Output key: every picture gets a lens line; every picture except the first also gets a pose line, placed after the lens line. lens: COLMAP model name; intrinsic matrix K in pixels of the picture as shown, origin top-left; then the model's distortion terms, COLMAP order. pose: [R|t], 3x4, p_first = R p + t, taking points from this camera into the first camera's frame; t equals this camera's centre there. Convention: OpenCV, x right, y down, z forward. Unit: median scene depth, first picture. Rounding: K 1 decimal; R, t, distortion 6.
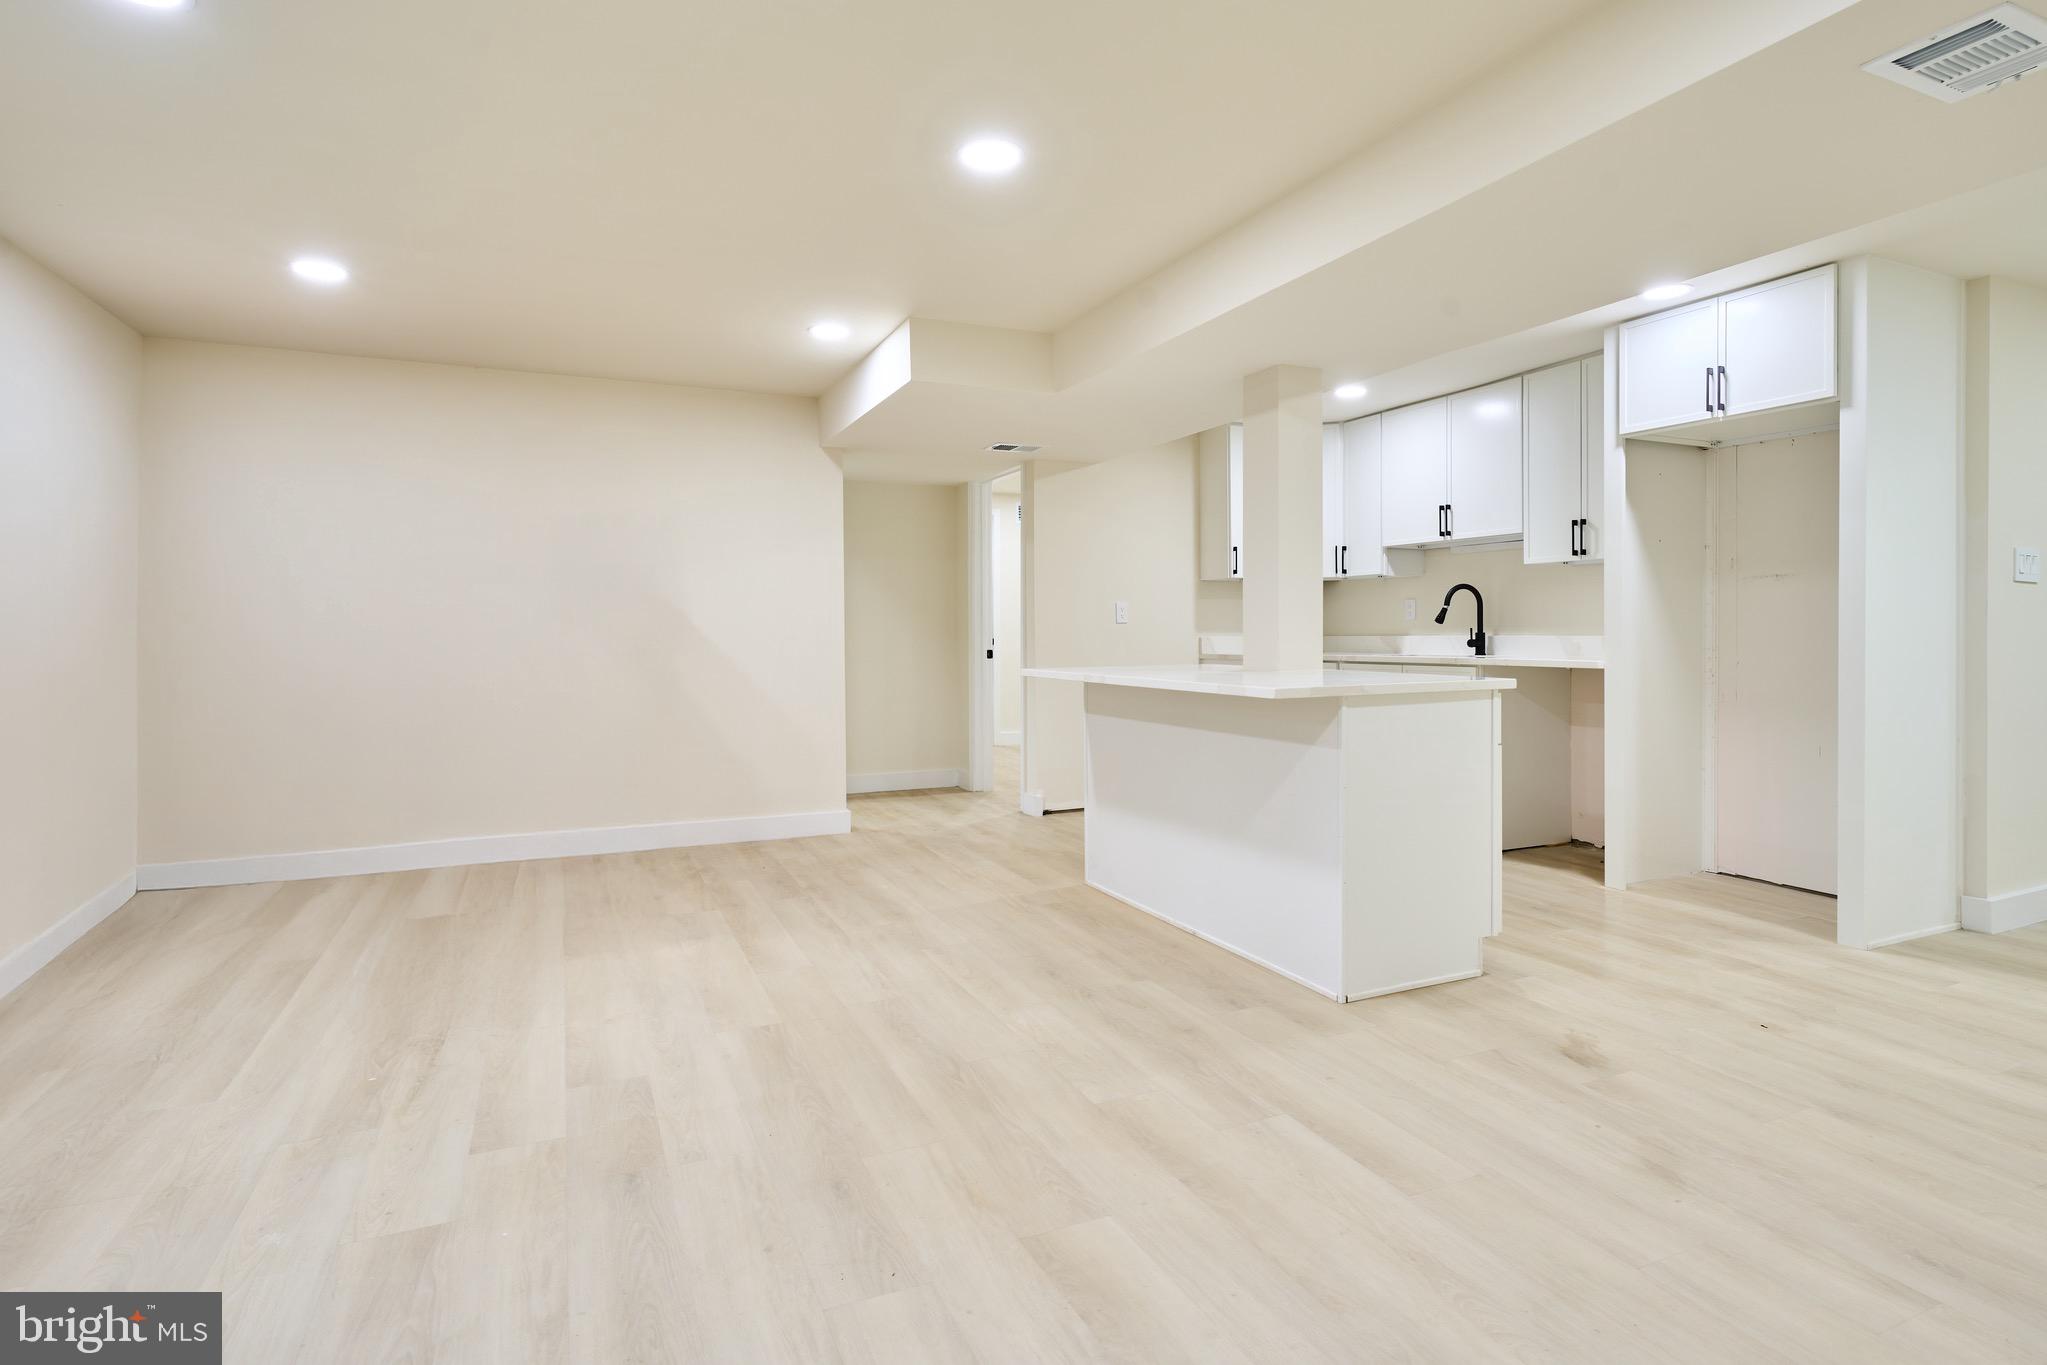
lens RADIAL K [[1010.0, 0, 1039.5], [0, 1010.0, 626.9], [0, 0, 1]] dist [-0.003236, -0.000781]
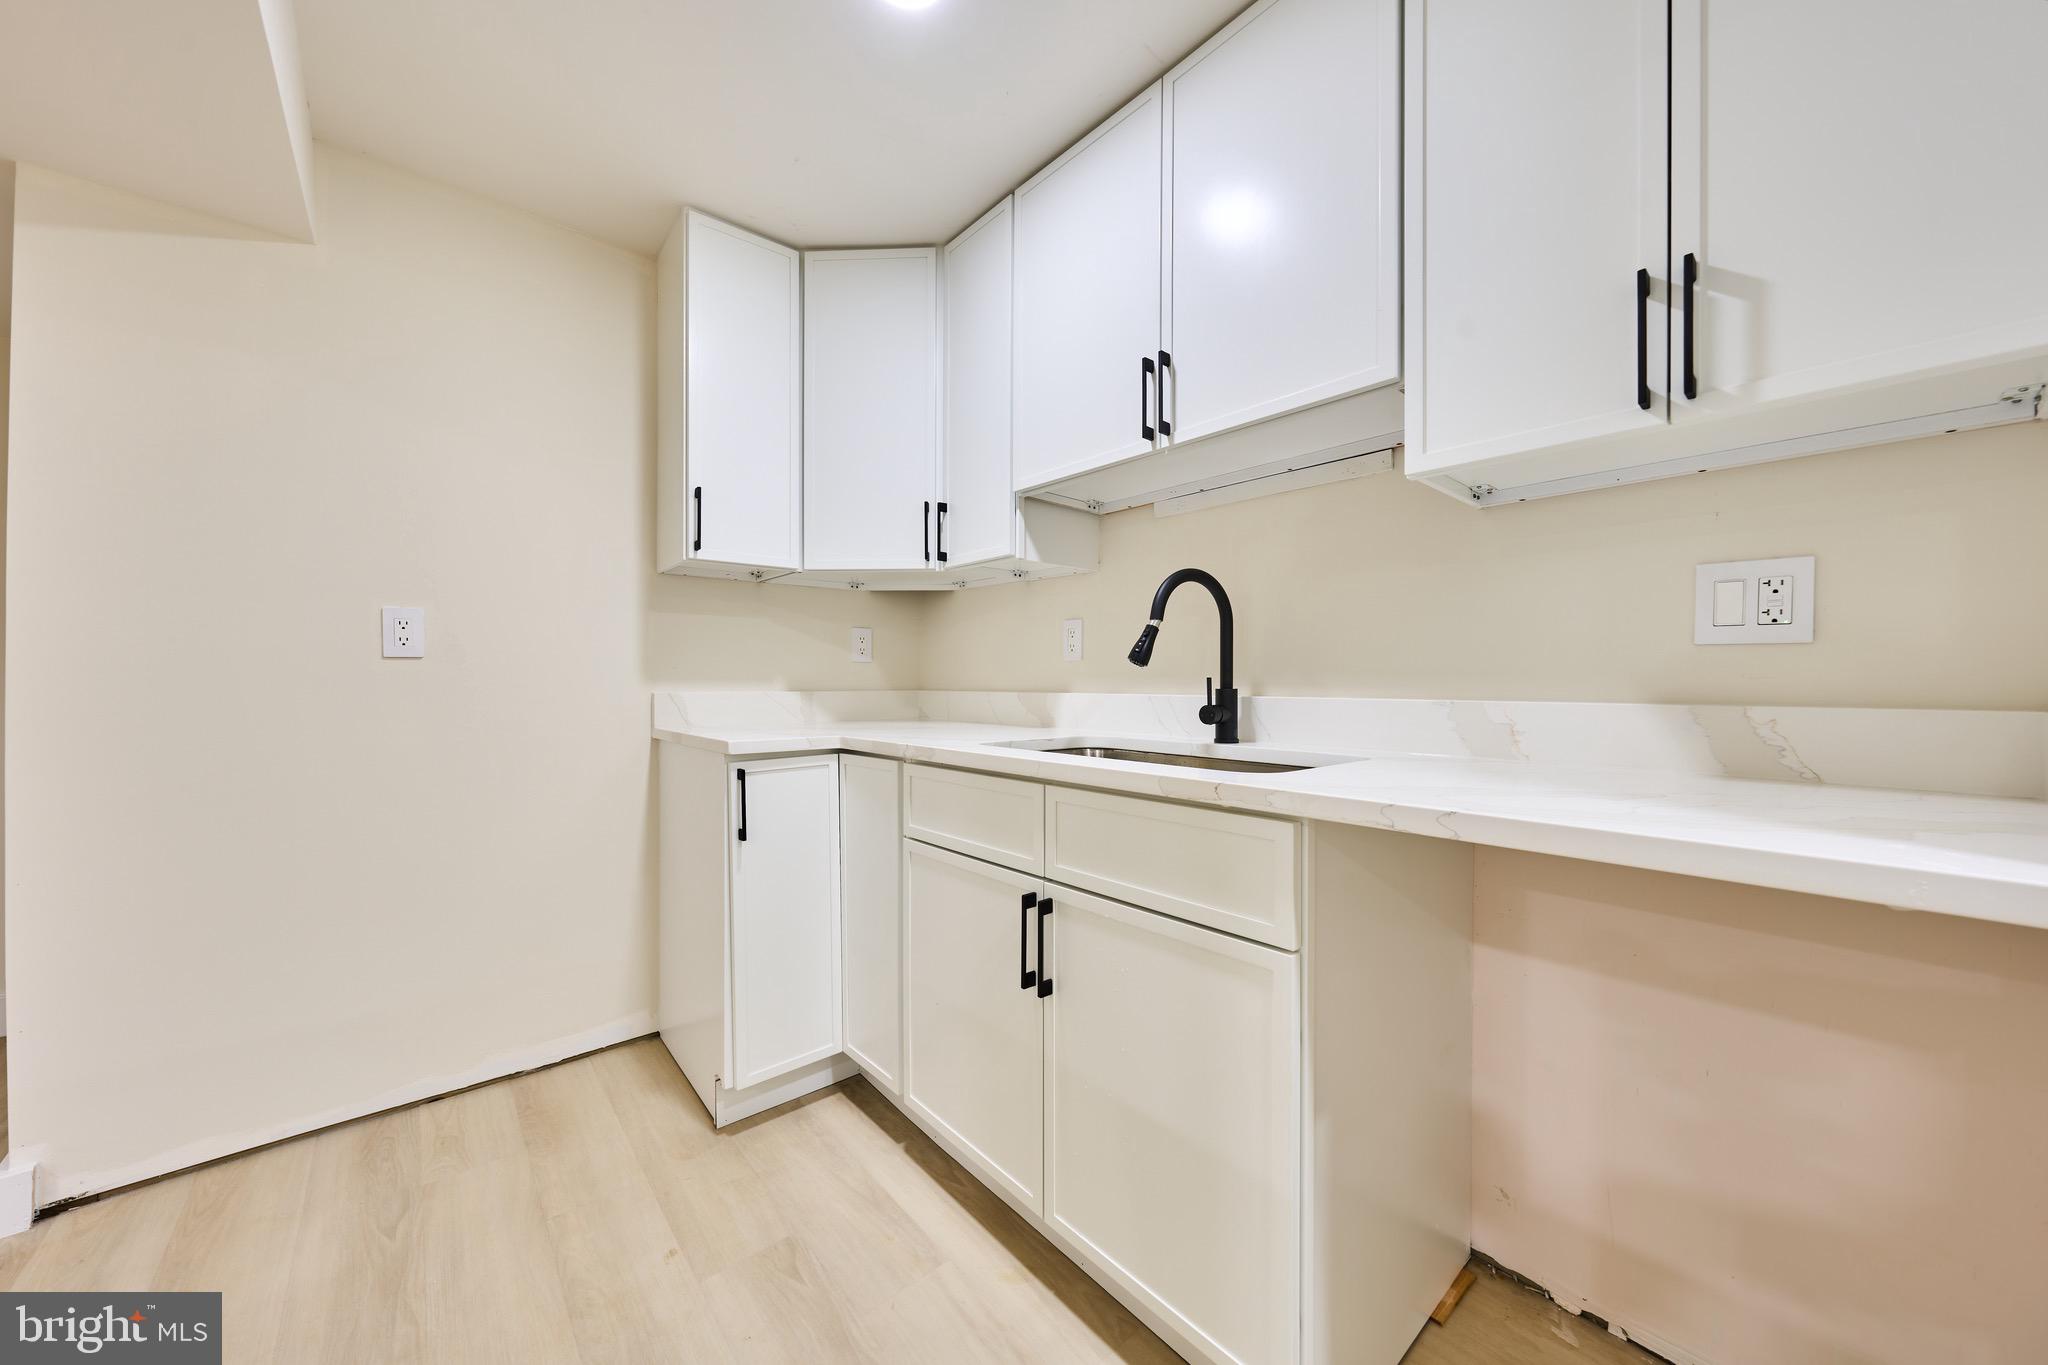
lens RADIAL K [[724.9, 0, 1016.9], [0, 724.9, 657.7], [0, 0, 1]] dist [-0.004357, 0.000540]
pose [[0.965092, 0.018244, 0.261274, 0.274591], [-0.010400, 0.999454, -0.031371, 0.003098], [-0.261704, 0.027559, 0.964755, 0.735172]]
